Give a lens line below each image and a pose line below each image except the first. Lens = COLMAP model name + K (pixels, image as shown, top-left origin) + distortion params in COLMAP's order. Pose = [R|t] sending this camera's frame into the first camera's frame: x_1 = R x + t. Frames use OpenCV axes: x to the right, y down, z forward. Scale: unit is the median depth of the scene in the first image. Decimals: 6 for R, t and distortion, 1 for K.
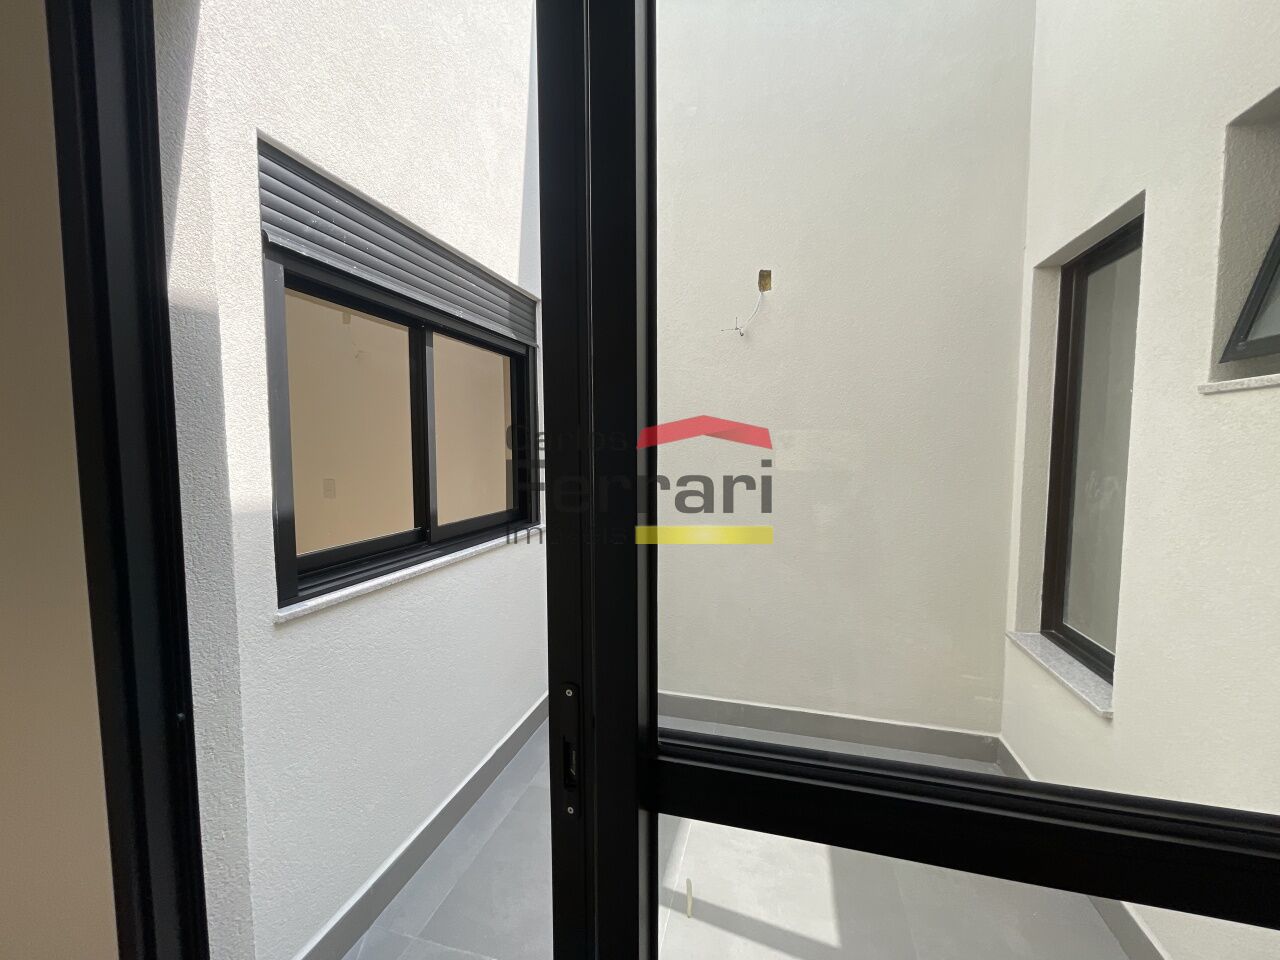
lens RADIAL K [[515.5, 0, 640.0], [0, 515.5, 480.0], [0, 0, 1]] dist [-0.000478, -0.006854]
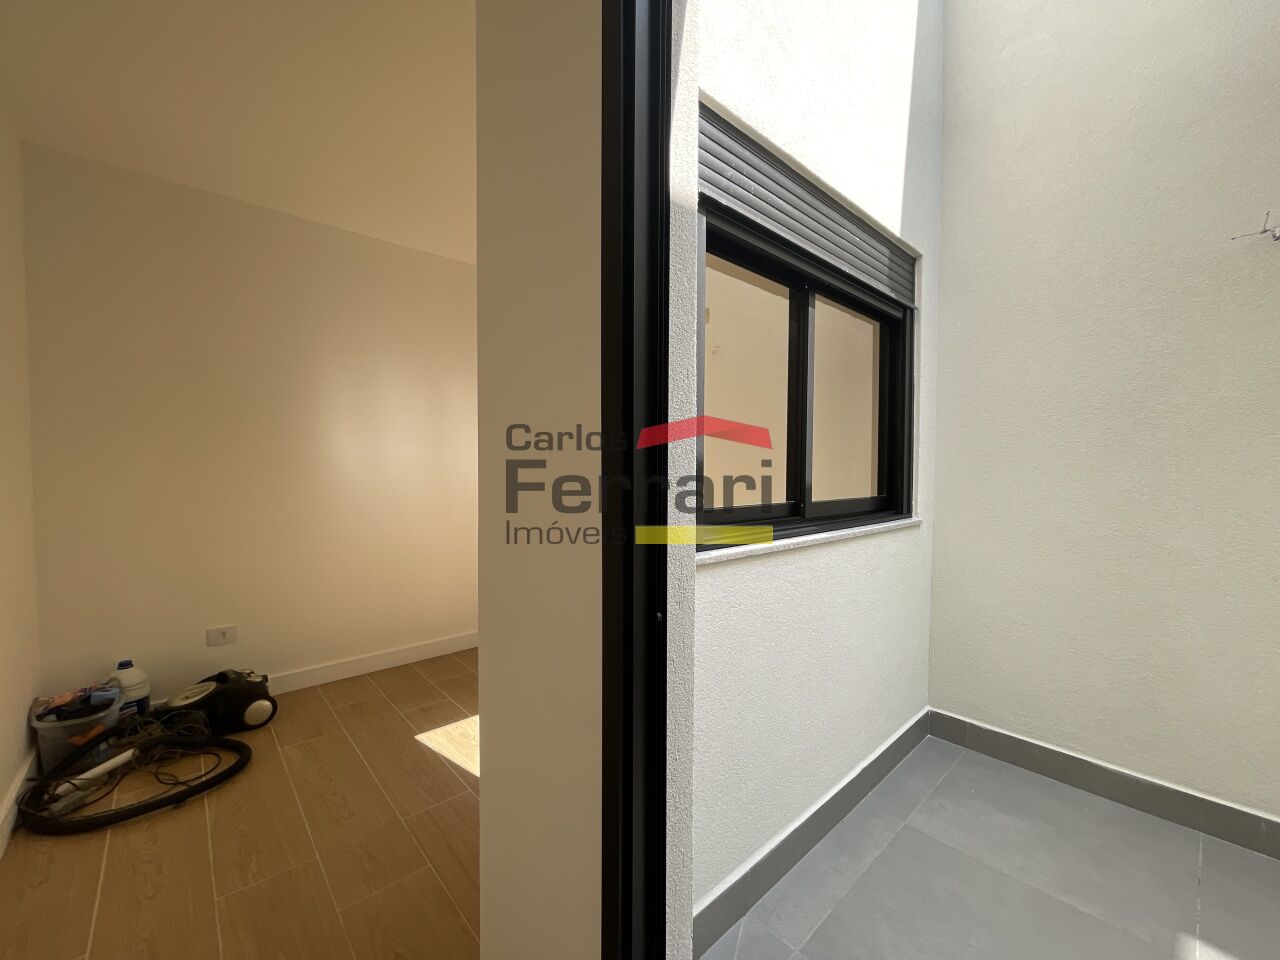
lens RADIAL K [[521.8, 0, 640.0], [0, 521.8, 480.0], [0, 0, 1]] dist [-0.017853, 0.000408]
pose [[0.845251, 0.024687, -0.533800, -0.165133], [-0.045337, 0.998644, -0.025604, 0.093667], [0.532444, 0.045843, 0.845223, 0.055173]]
